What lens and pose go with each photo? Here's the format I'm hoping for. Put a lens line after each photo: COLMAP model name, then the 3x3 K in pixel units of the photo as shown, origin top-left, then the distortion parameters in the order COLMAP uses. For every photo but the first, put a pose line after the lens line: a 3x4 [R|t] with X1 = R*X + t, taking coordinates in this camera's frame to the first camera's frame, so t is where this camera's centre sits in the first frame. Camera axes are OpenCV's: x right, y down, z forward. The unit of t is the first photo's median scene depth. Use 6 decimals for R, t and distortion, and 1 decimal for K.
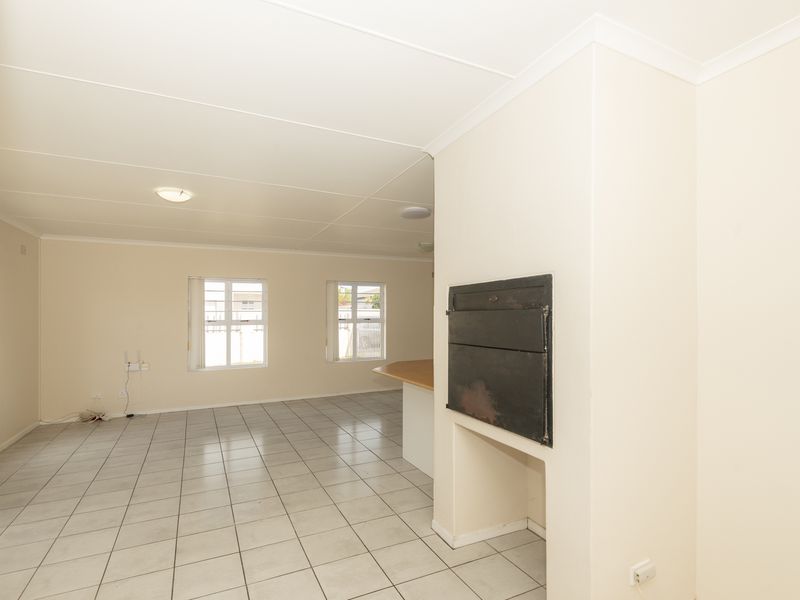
lens RADIAL K [[419.1, 0, 403.0], [0, 419.1, 314.4], [0, 0, 1]] dist [0.000644, -0.000706]
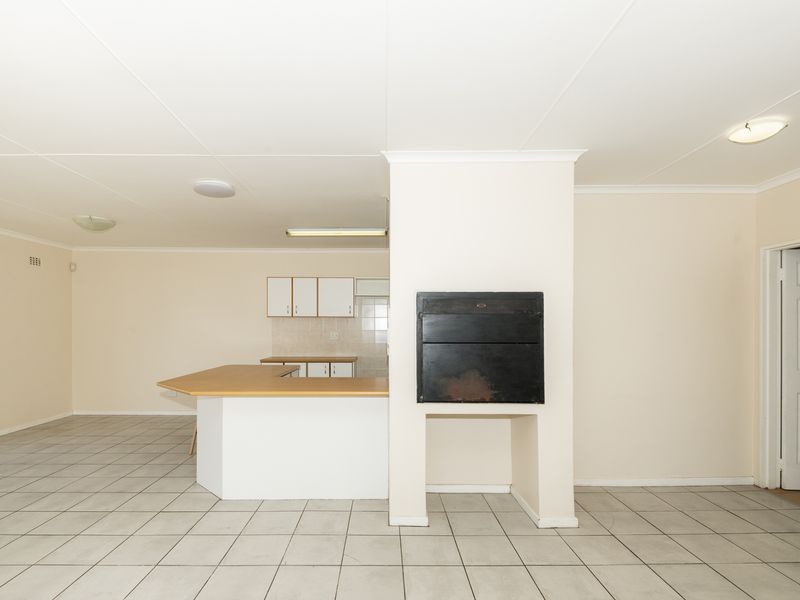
lens RADIAL K [[419.1, 0, 403.0], [0, 419.1, 314.4], [0, 0, 1]] dist [0.000644, -0.000706]
pose [[0.434987, 0.016902, 0.900278, -1.036342], [-0.006056, 0.999856, -0.015846, 0.011579], [-0.900416, 0.001440, 0.435027, 0.641575]]
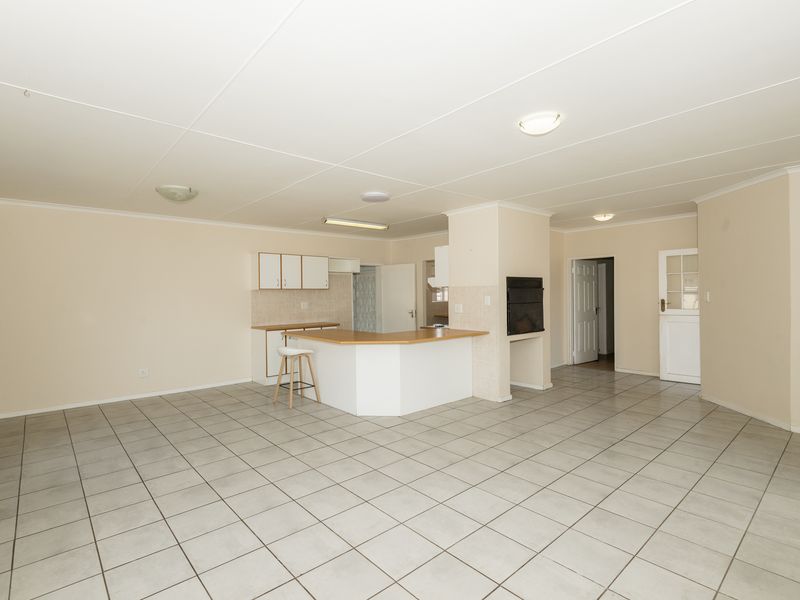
lens RADIAL K [[405.5, 0, 401.1], [0, 405.5, 281.6], [0, 0, 1]] dist [-0.001384, -0.000568]
pose [[-0.266968, 0.028111, 0.963295, -1.945376], [0.000704, 0.999580, -0.028975, 0.019635], [-0.963705, -0.007058, -0.266876, 2.361719]]
